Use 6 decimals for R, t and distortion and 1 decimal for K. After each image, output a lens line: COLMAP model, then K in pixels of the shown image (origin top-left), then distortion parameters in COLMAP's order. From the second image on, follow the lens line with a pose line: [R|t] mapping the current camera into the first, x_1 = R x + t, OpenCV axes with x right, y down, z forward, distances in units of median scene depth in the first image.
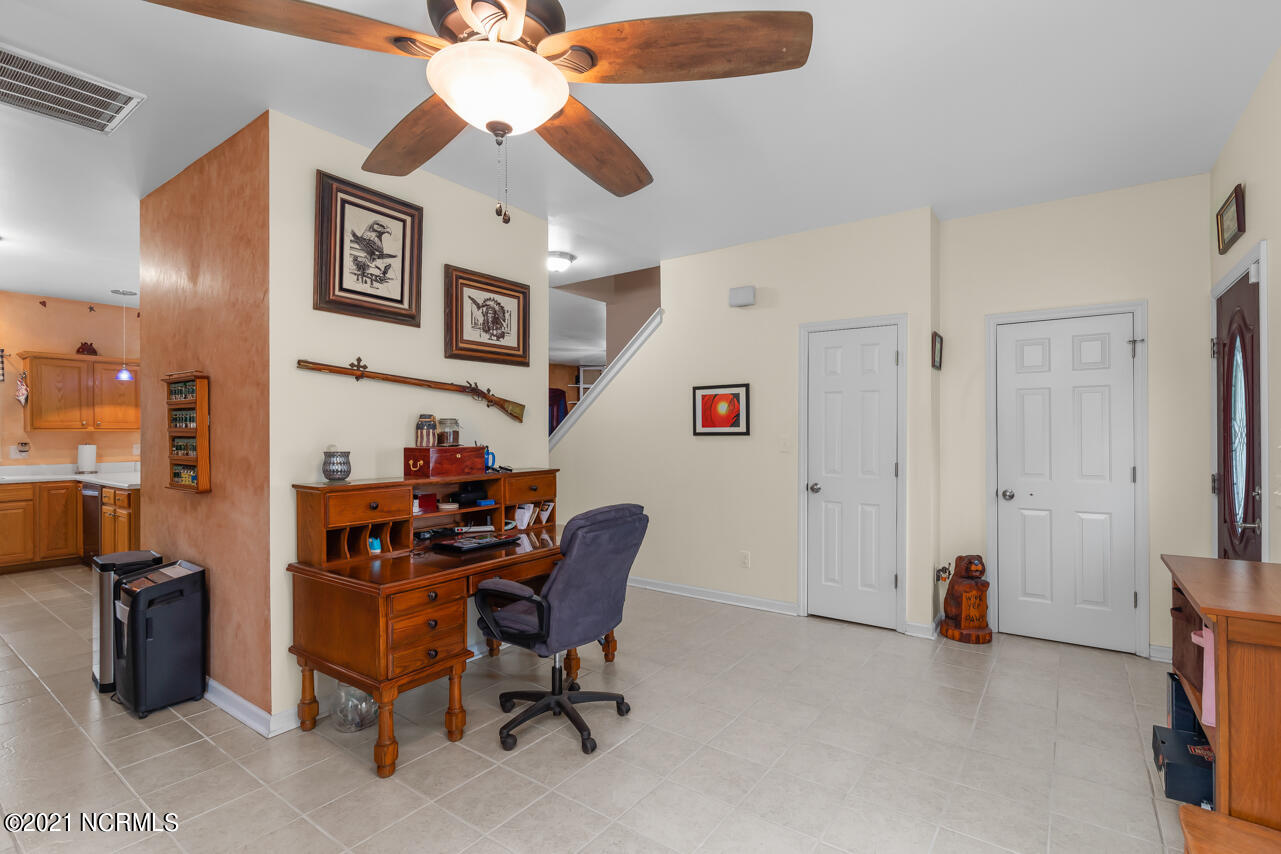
lens RADIAL K [[589.4, 0, 666.5], [0, 589.4, 429.6], [0, 0, 1]] dist [-0.003015, -0.000289]
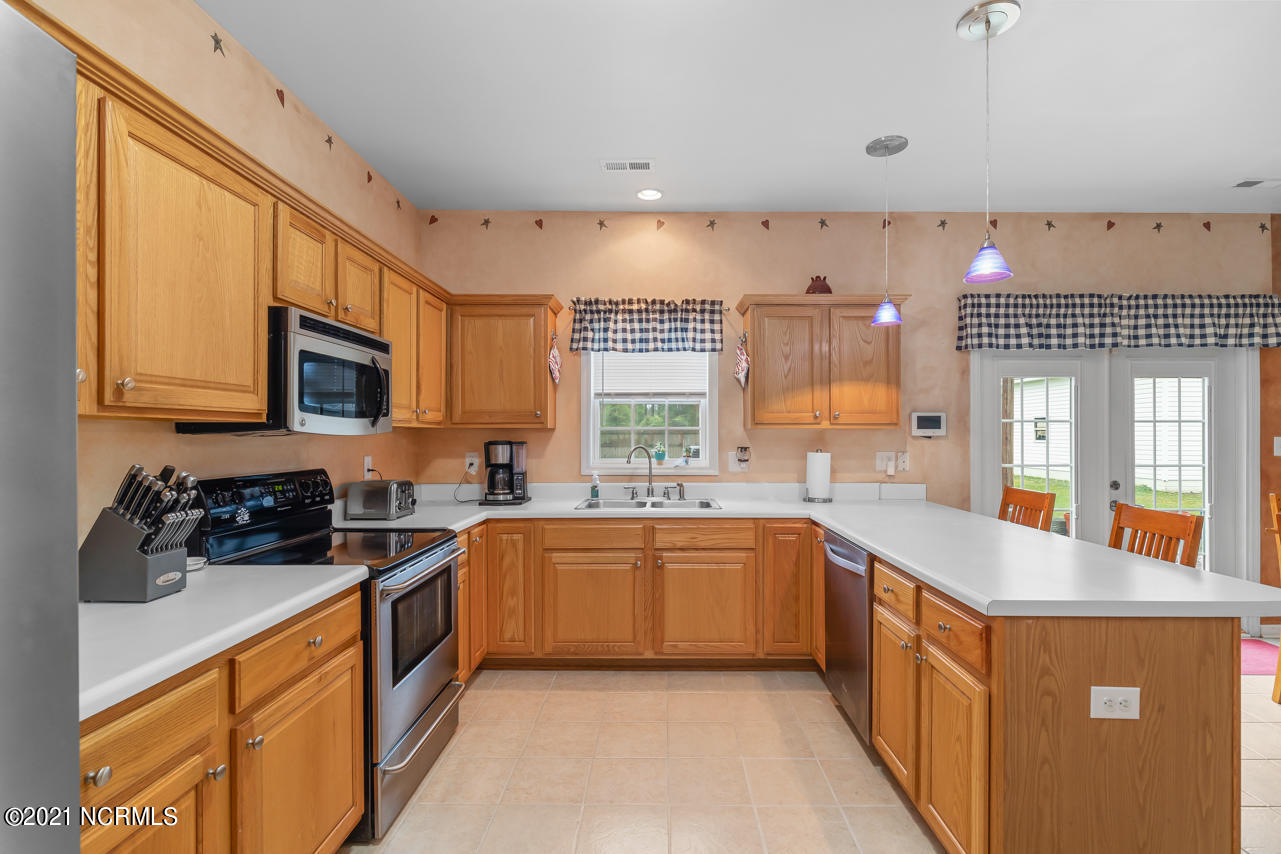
lens RADIAL K [[589.4, 0, 643.1], [0, 589.4, 433.7], [0, 0, 1]] dist [-0.003015, -0.000289]
pose [[0.545922, 0.003395, -0.837829, -1.006425], [-0.001153, 0.999994, 0.003301, 0.009484], [0.837835, -0.000836, 0.545923, 0.910734]]
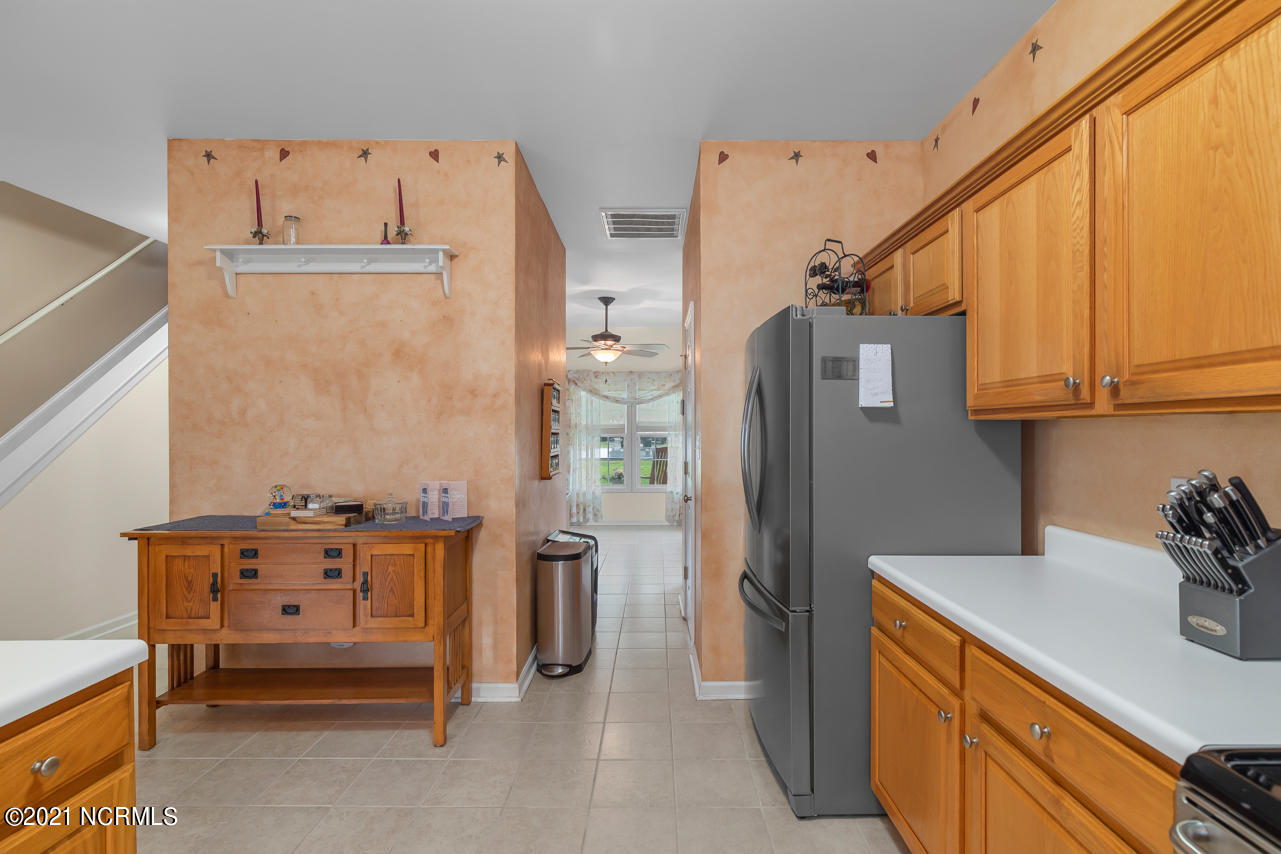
lens RADIAL K [[589.4, 0, 650.8], [0, 589.4, 431.0], [0, 0, 1]] dist [-0.003015, -0.000289]
pose [[-0.557325, 0.005708, 0.830275, -1.628030], [0.003847, 0.999983, -0.004292, 0.011735], [-0.830285, 0.000802, -0.557338, 1.283843]]
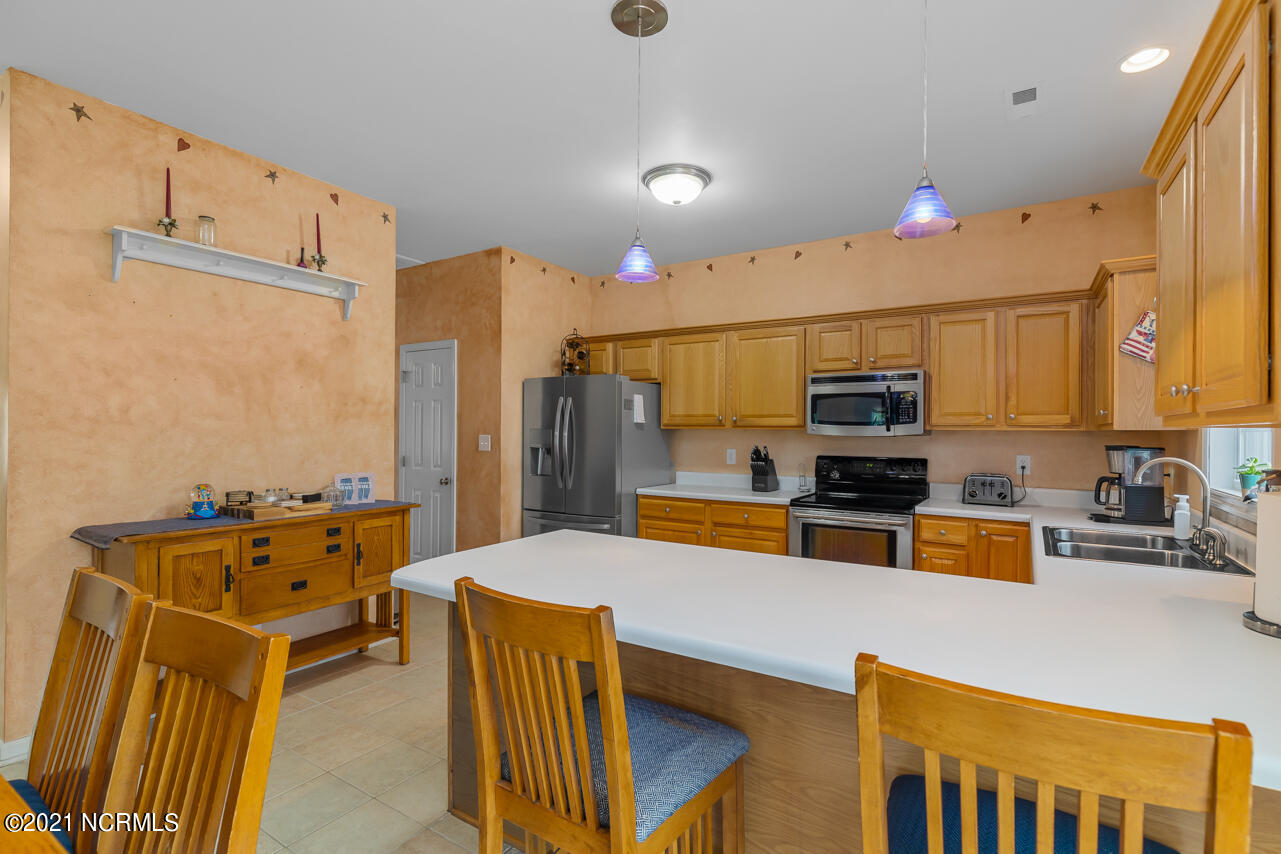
lens RADIAL K [[589.4, 0, 649.3], [0, 589.4, 431.7], [0, 0, 1]] dist [-0.003015, -0.000289]
pose [[-0.999800, -0.000967, -0.019958, -1.286502], [-0.000944, 0.999999, -0.001156, 0.008325], [0.019959, -0.001136, -0.999800, 2.042175]]
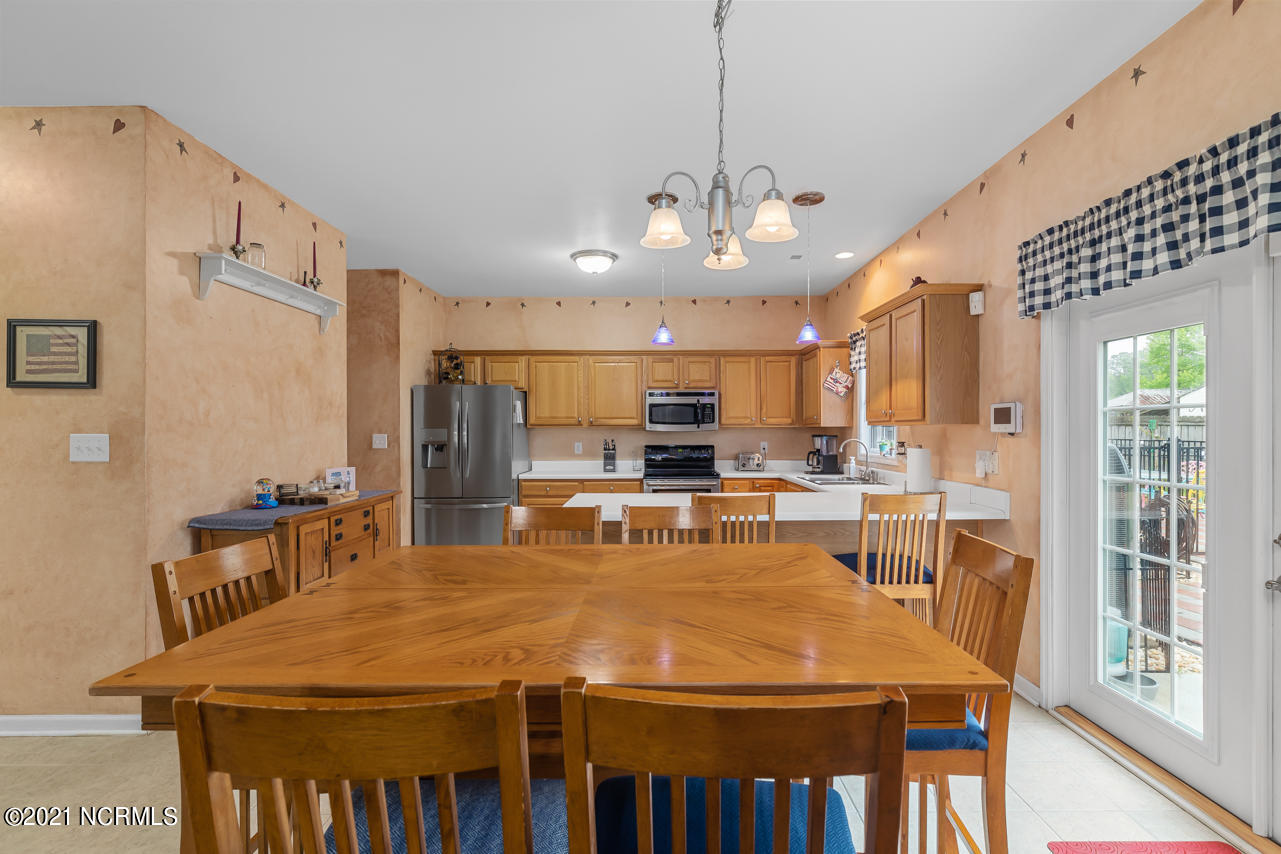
lens RADIAL K [[589.4, 0, 642.9], [0, 589.4, 430.9], [0, 0, 1]] dist [-0.003015, -0.000289]
pose [[-0.844365, 0.008739, -0.535698, -0.722839], [0.008355, 0.999960, 0.003142, 0.007098], [0.535704, -0.001823, -0.844404, 2.314323]]
